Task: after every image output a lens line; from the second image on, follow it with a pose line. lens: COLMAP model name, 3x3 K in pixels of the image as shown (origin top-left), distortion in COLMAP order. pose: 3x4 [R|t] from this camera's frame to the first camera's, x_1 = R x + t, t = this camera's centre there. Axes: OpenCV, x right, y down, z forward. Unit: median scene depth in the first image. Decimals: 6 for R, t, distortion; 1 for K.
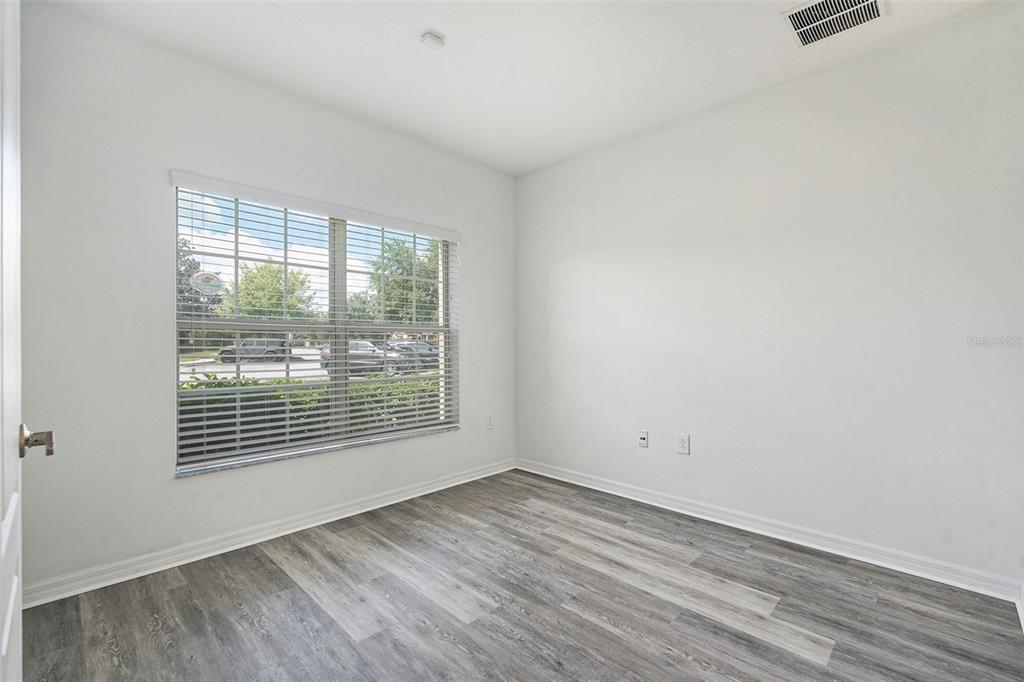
lens RADIAL K [[454.8, 0, 503.8], [0, 454.8, 338.8], [0, 0, 1]] dist [-0.002596, 0.001411]
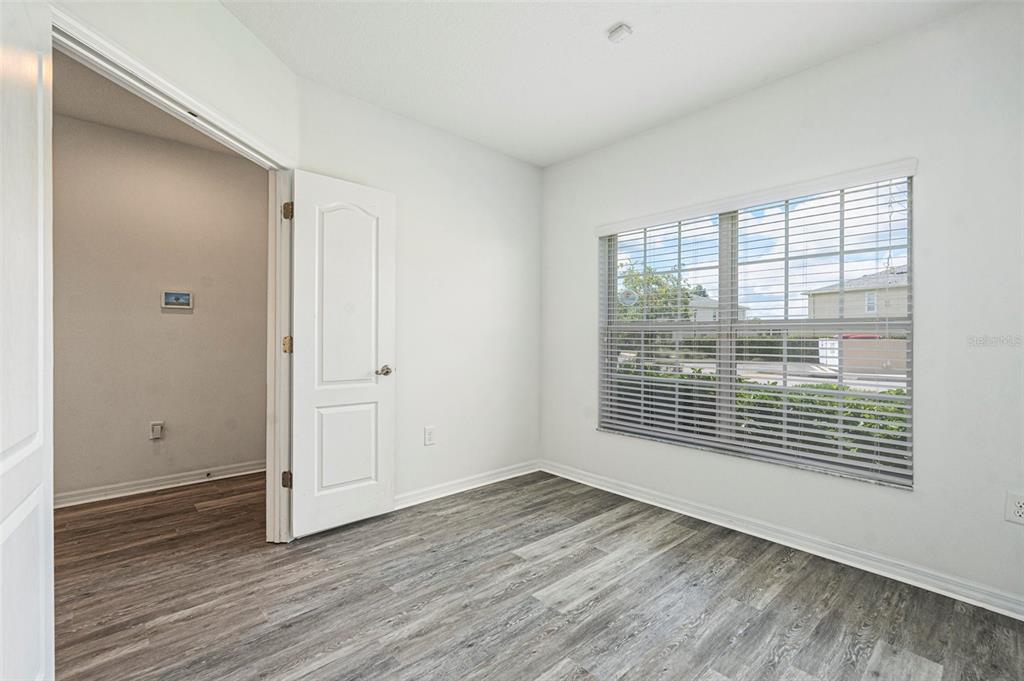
lens RADIAL K [[454.8, 0, 517.1], [0, 454.8, 344.5], [0, 0, 1]] dist [-0.002596, 0.001411]
pose [[-0.045983, 0.008890, -0.998903, 0.733459], [-0.003599, 0.999952, 0.009065, 0.007056], [0.998936, 0.004012, -0.045948, 0.729576]]
